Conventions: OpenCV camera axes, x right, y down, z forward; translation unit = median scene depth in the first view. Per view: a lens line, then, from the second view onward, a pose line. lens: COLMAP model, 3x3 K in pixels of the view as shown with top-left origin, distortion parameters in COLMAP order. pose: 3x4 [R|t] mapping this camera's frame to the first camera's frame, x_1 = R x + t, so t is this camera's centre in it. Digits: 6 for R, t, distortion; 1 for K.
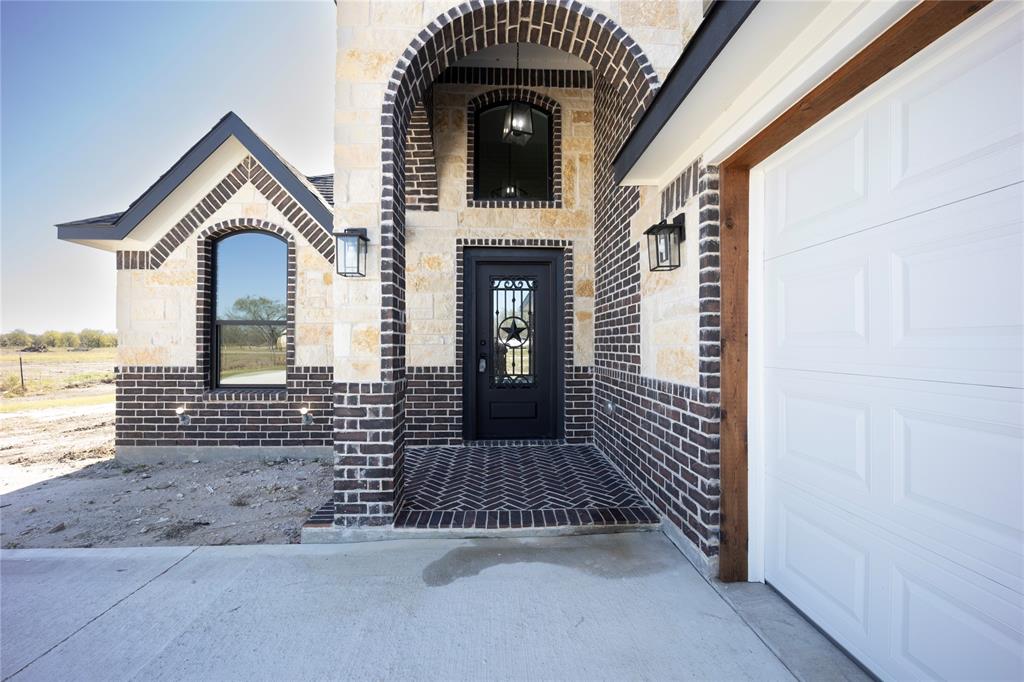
lens RADIAL K [[429.9, 0, 512.0], [0, 429.9, 341.0], [0, 0, 1]] dist [-0.002501, -0.000196]
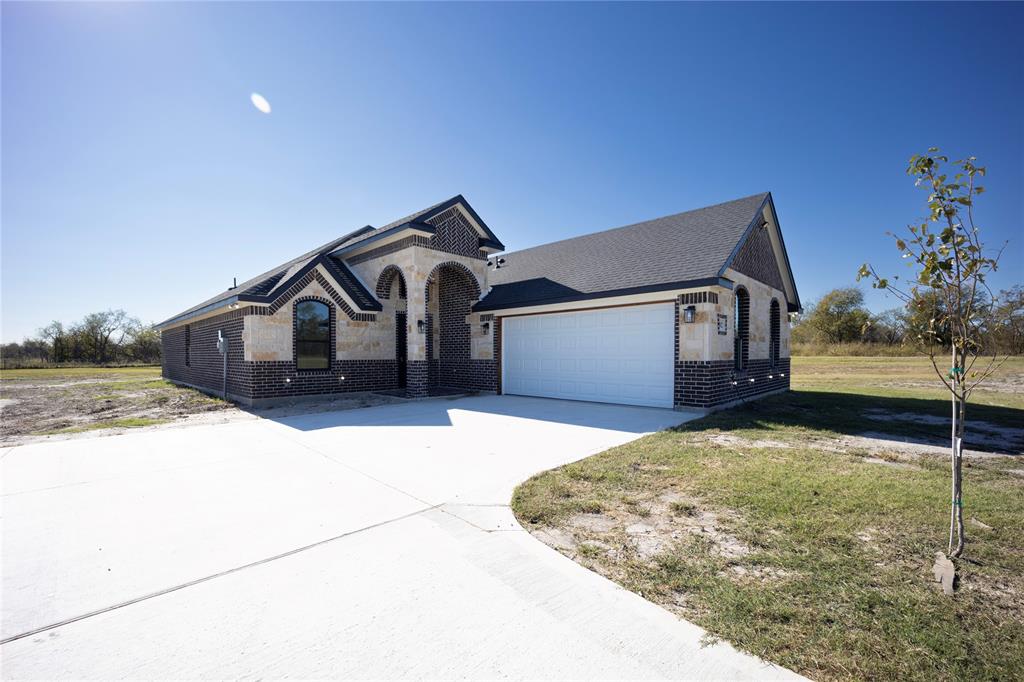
lens RADIAL K [[429.9, 0, 512.0], [0, 429.9, 341.0], [0, 0, 1]] dist [-0.002501, -0.000196]
pose [[0.726537, 0.019647, 0.686847, -1.436631], [-0.003885, 0.999693, -0.024487, 0.008030], [-0.687117, 0.015122, 0.726390, -1.406723]]
